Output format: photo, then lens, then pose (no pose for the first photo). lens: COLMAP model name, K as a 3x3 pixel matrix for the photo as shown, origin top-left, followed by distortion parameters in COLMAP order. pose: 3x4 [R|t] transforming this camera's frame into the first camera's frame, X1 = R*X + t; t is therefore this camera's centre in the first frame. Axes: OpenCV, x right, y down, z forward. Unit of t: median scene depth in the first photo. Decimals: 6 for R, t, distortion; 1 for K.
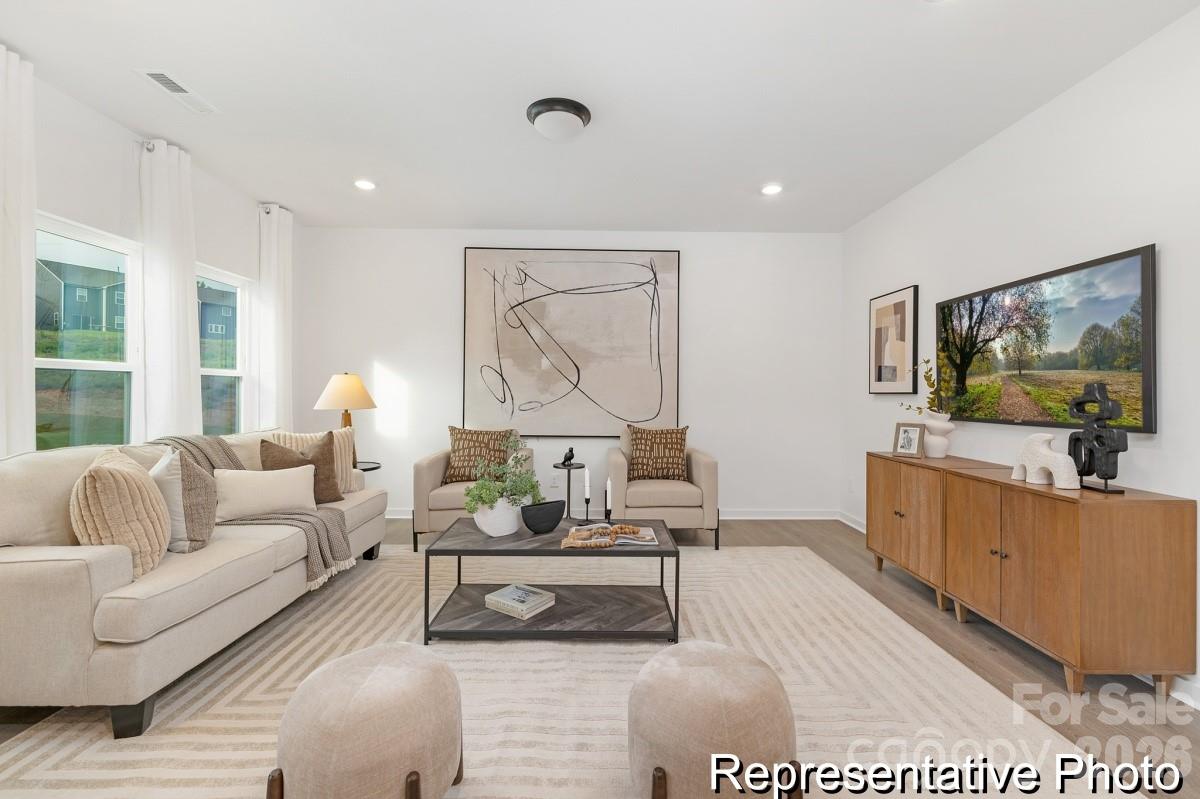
lens RADIAL K [[521.6, 0, 601.5], [0, 521.6, 395.8], [0, 0, 1]] dist [-0.000806, 0.000146]
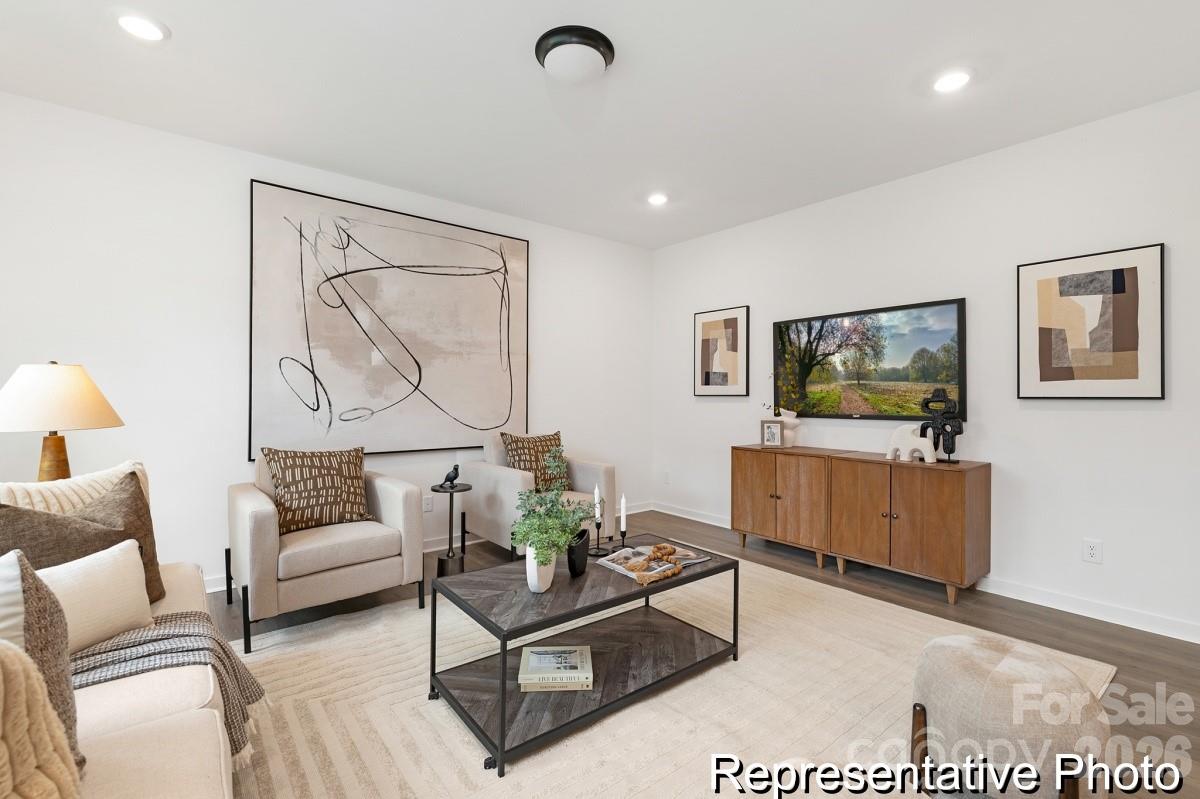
lens RADIAL K [[524.1, 0, 600.0], [0, 524.1, 399.5], [0, 0, 1]] dist [-0.009954, 0.000003]
pose [[0.790160, -0.008491, 0.612842, -0.404899], [0.005792, 0.999963, 0.006386, -0.005115], [-0.612873, -0.001497, 0.790180, 0.248343]]
